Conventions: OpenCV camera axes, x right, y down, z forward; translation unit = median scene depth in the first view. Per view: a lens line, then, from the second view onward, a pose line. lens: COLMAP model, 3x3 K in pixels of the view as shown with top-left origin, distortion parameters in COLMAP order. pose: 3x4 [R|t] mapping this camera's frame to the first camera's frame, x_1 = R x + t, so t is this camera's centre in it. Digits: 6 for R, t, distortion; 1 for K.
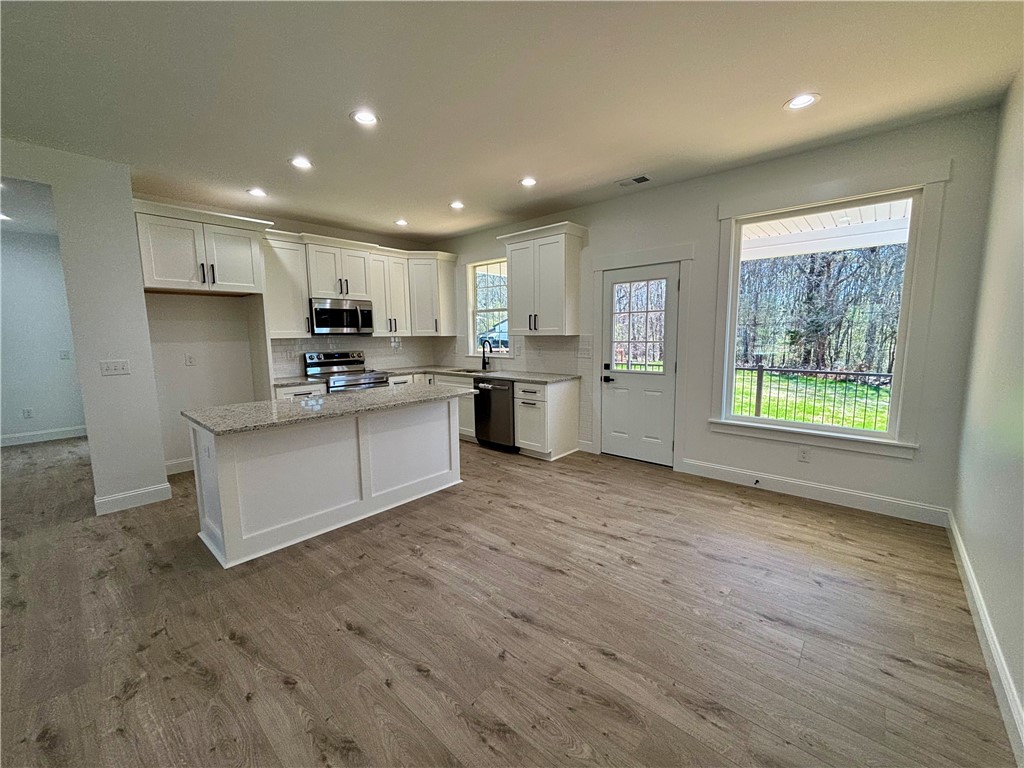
lens RADIAL K [[411.6, 0, 512.0], [0, 411.6, 384.0], [0, 0, 1]] dist [0.005327, -0.002883]
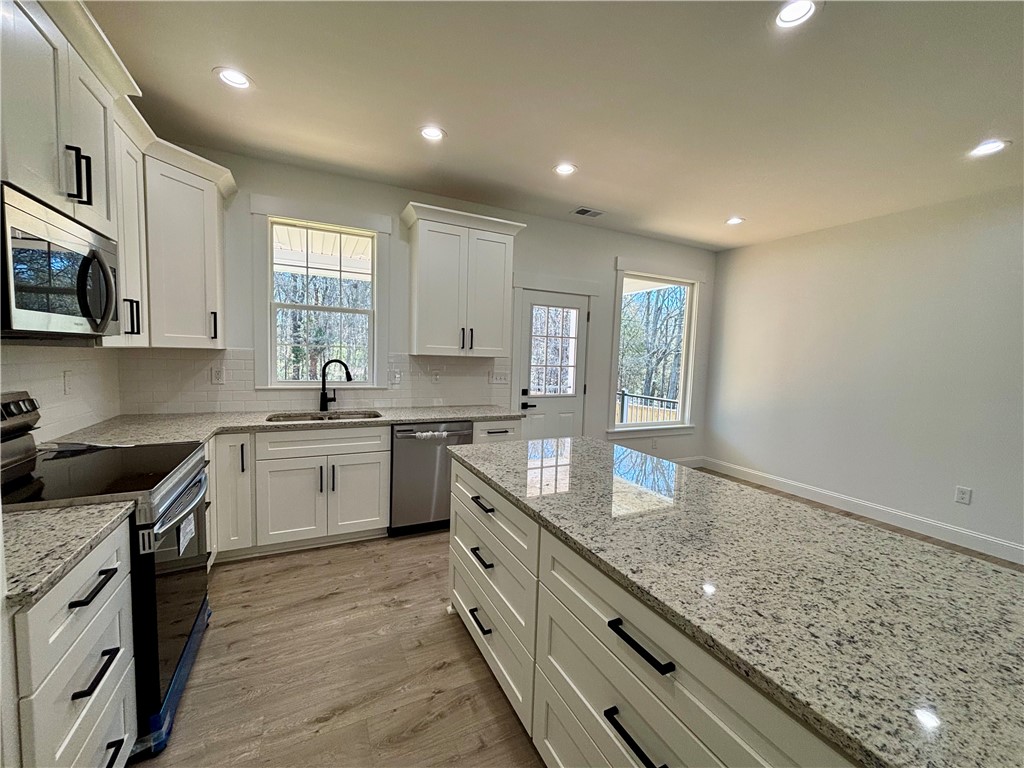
lens RADIAL K [[411.6, 0, 512.0], [0, 411.6, 384.0], [0, 0, 1]] dist [0.005327, -0.002883]
pose [[0.371217, -0.042355, 0.927580, -0.633381], [0.077983, 0.996852, 0.014309, -0.076585], [-0.925266, 0.067024, 0.373351, 0.684197]]
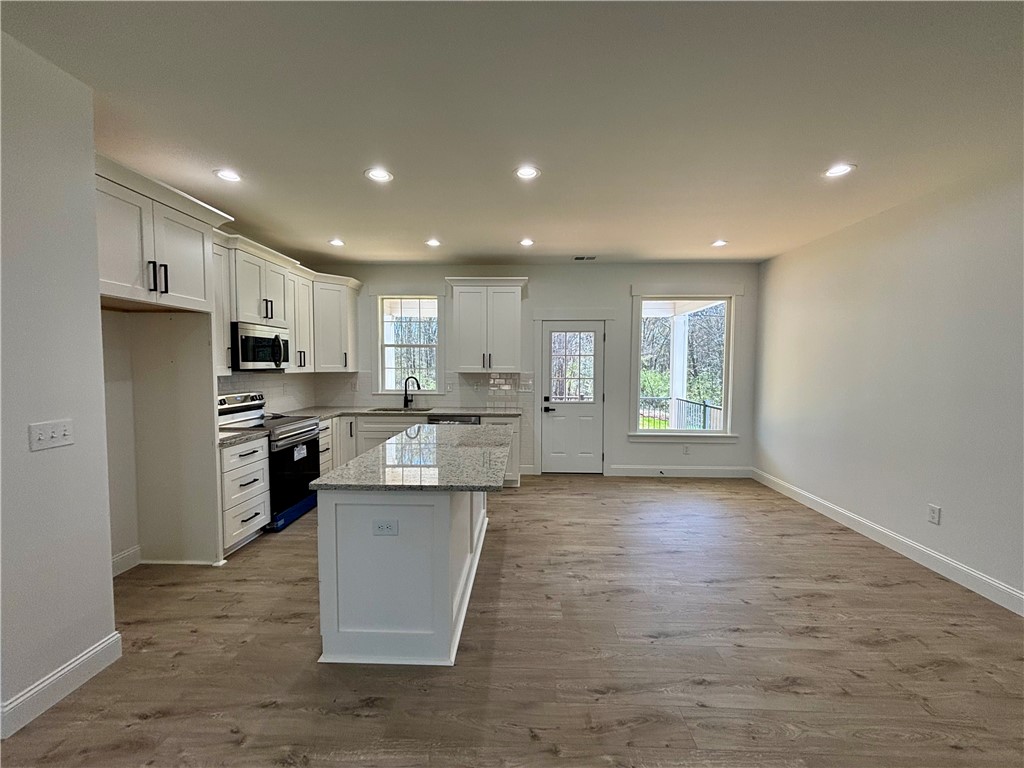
lens RADIAL K [[411.6, 0, 512.0], [0, 411.6, 384.0], [0, 0, 1]] dist [0.005327, -0.002883]
pose [[0.767144, -0.015070, 0.641298, -0.615606], [0.066173, 0.996250, -0.055748, -0.026090], [-0.638052, 0.085203, 0.765264, 0.144504]]
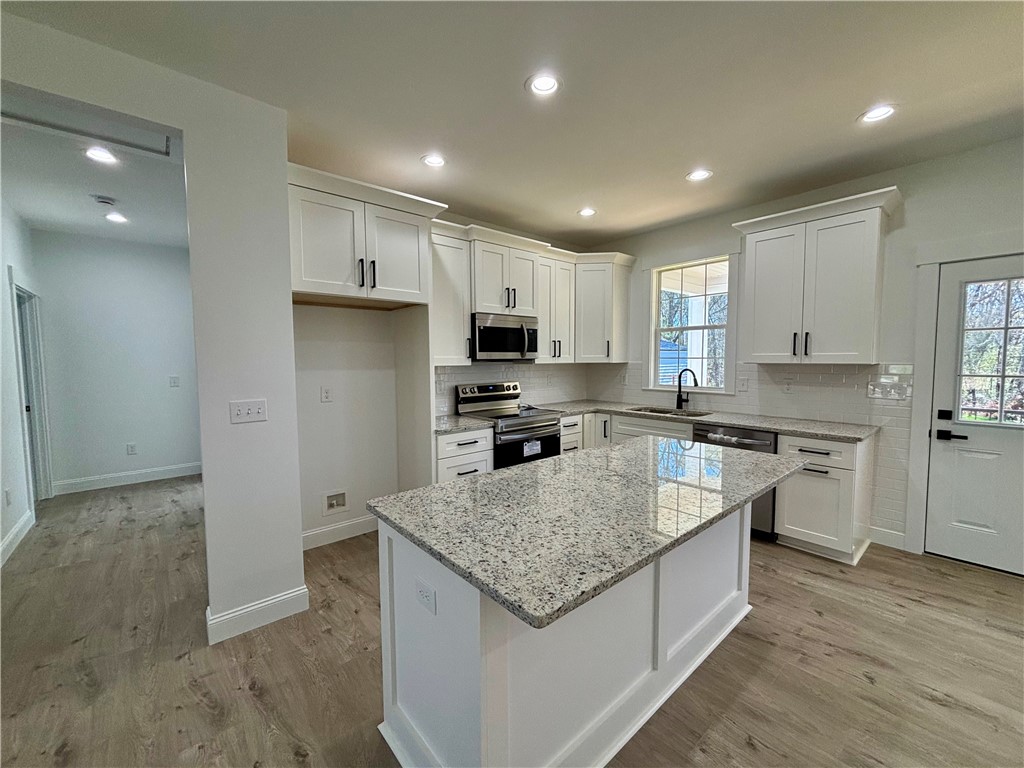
lens RADIAL K [[411.6, 0, 512.0], [0, 411.6, 384.0], [0, 0, 1]] dist [0.005327, -0.002883]
pose [[0.991308, 0.014062, -0.130809, -0.338159], [-0.021886, 0.998043, -0.058568, -0.038456], [0.129729, 0.060922, 0.989676, 0.295689]]
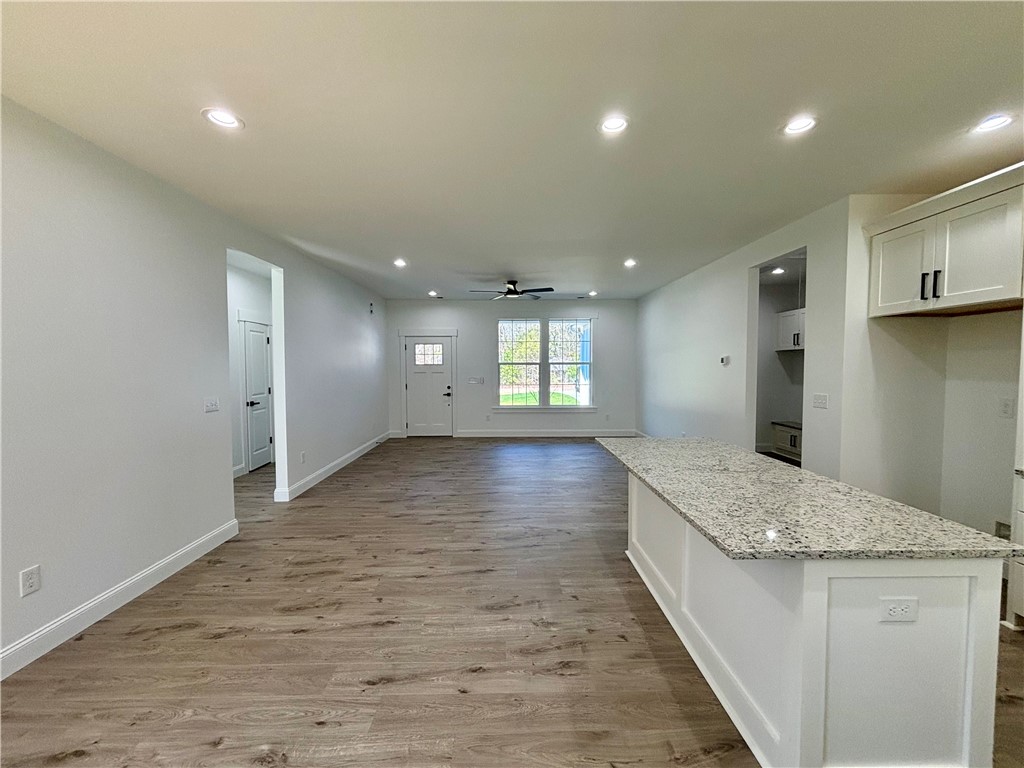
lens RADIAL K [[411.6, 0, 512.0], [0, 411.6, 384.0], [0, 0, 1]] dist [0.005327, -0.002883]
pose [[-0.736334, 0.045179, -0.675109, 0.228716], [-0.072037, 0.986863, 0.144612, -0.128569], [0.672773, 0.155116, -0.723406, 0.889723]]
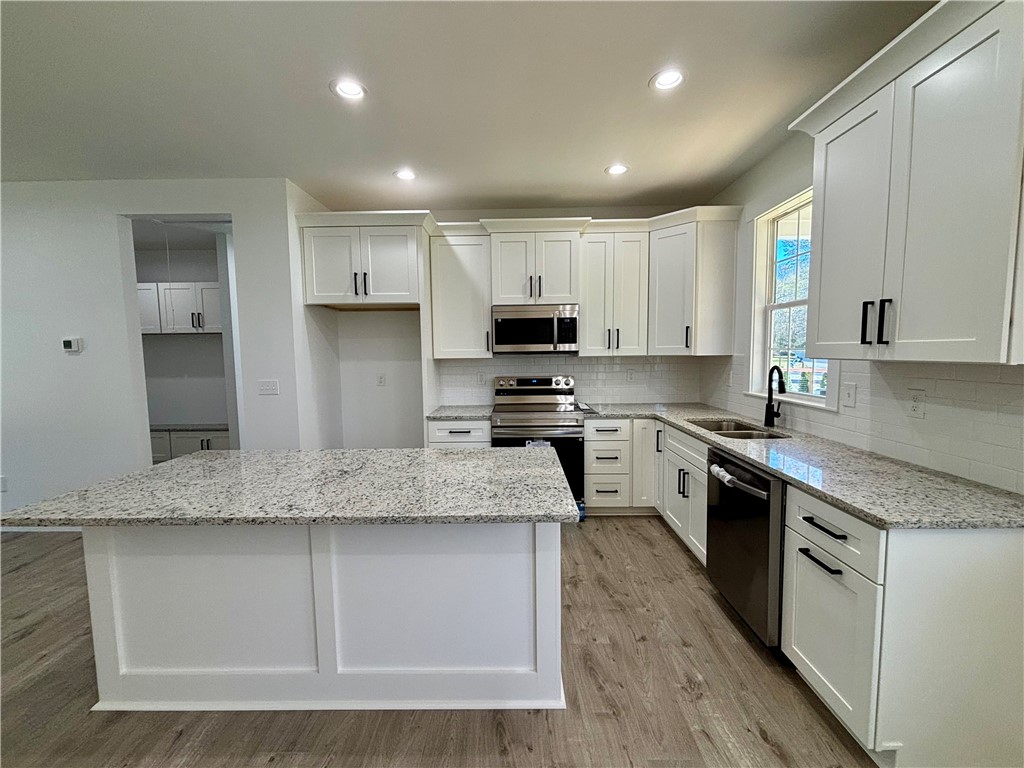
lens RADIAL K [[411.6, 0, 512.0], [0, 411.6, 384.0], [0, 0, 1]] dist [0.005327, -0.002883]
pose [[0.657928, 0.063889, -0.750366, 0.118628], [-0.088926, 0.996015, 0.006833, -0.077423], [0.747812, 0.062232, 0.660987, 0.569834]]
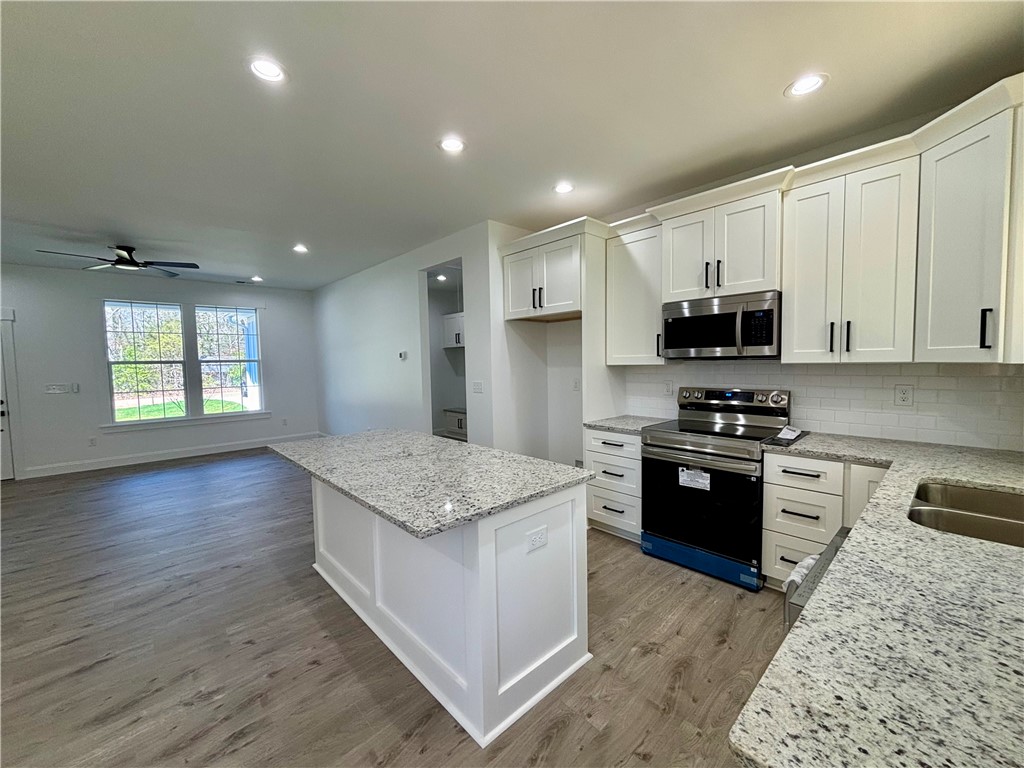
lens RADIAL K [[411.6, 0, 512.0], [0, 411.6, 384.0], [0, 0, 1]] dist [0.005327, -0.002883]
pose [[-0.093147, 0.071040, -0.993115, 0.205010], [-0.102295, 0.991490, 0.080518, -0.117368], [0.990383, 0.109091, -0.085087, 0.881457]]
